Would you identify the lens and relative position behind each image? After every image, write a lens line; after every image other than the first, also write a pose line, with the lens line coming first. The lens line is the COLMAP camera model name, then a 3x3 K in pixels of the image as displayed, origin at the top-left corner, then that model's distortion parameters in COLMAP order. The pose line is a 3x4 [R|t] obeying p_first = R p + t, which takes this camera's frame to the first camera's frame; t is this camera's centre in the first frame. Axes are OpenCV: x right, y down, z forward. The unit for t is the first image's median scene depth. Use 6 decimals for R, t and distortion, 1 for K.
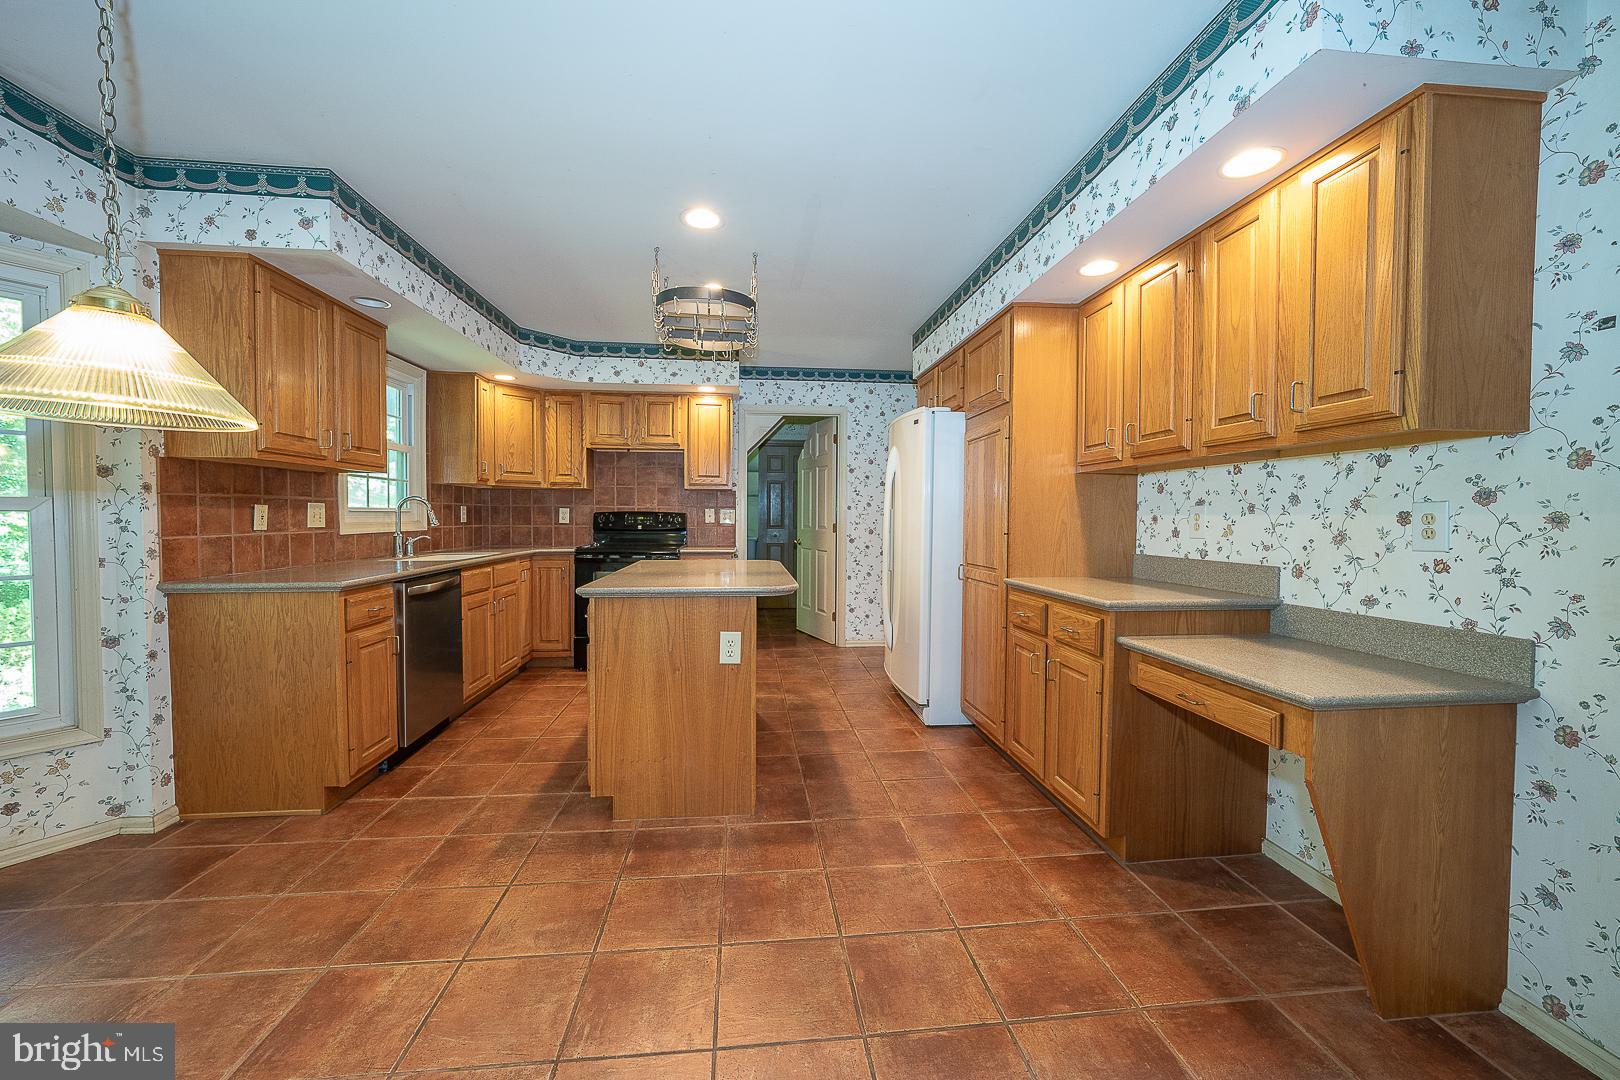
lens RADIAL K [[626.9, 0, 816.4], [0, 626.9, 534.7], [0, 0, 1]] dist [-0.019880, 0.006526]
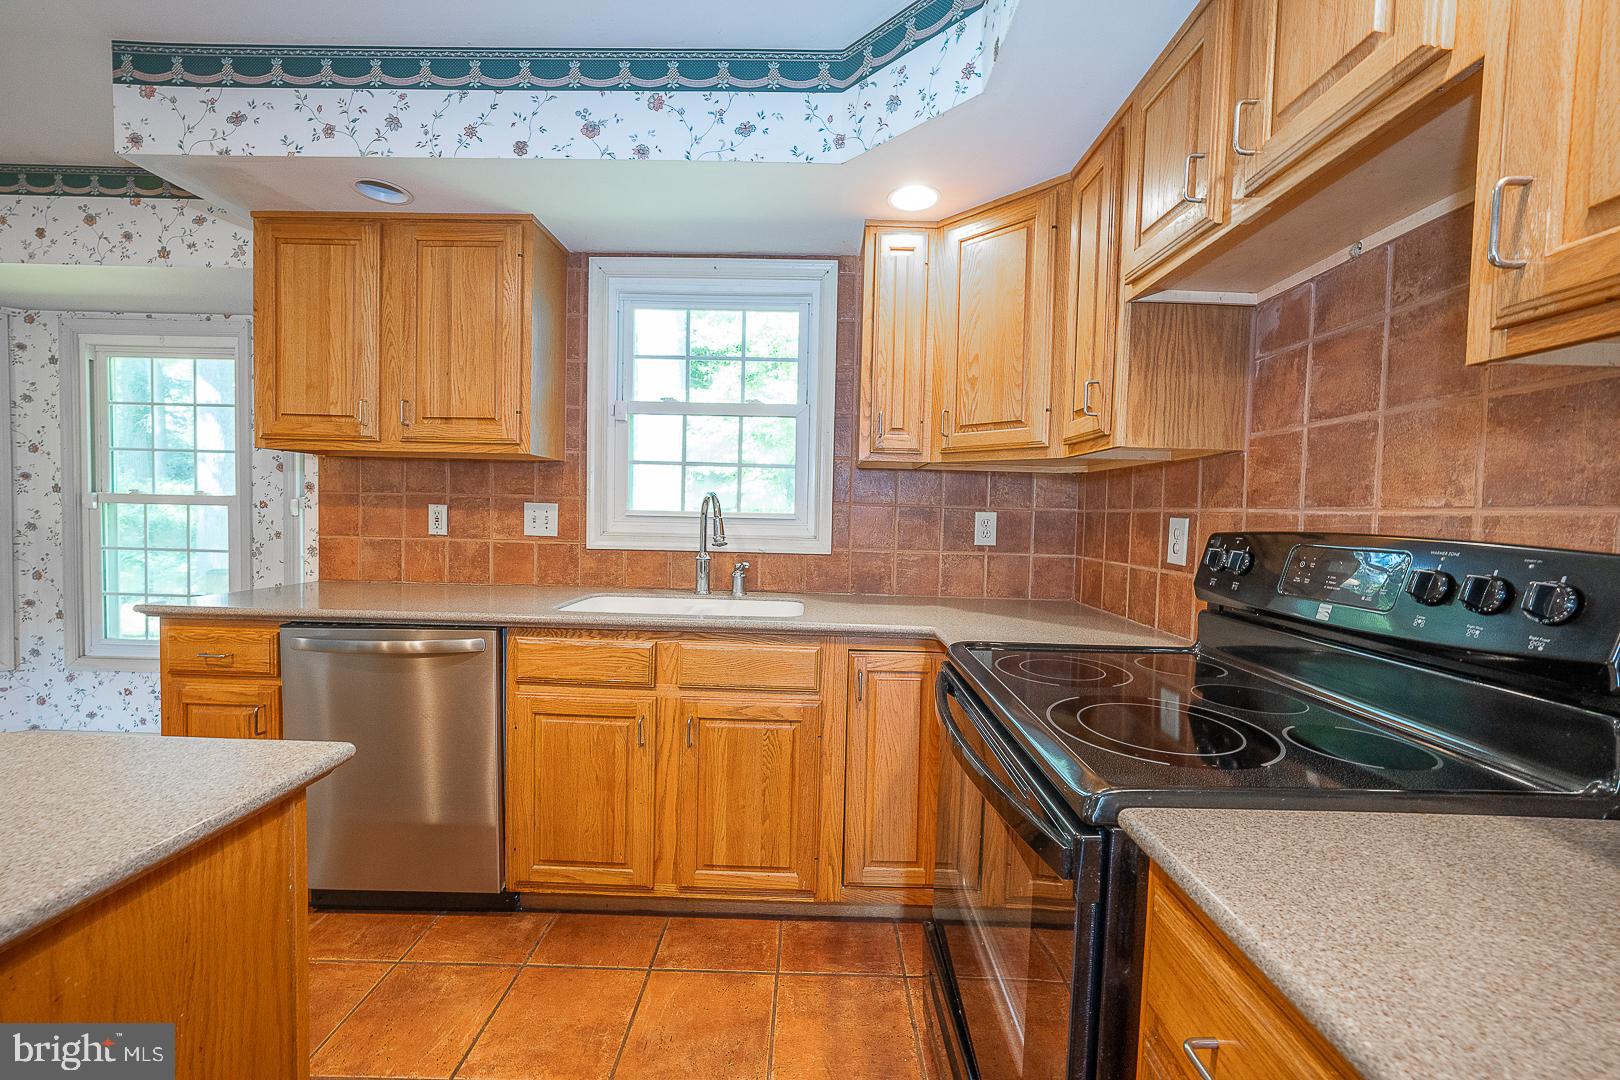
lens RADIAL K [[626.9, 0, 813.3], [0, 626.9, 534.5], [0, 0, 1]] dist [-0.019880, 0.006526]
pose [[-0.120873, 0.027132, -0.992297, -0.135312], [-0.055237, 0.997894, 0.034014, -0.072652], [0.991130, 0.058923, -0.119120, 1.808594]]
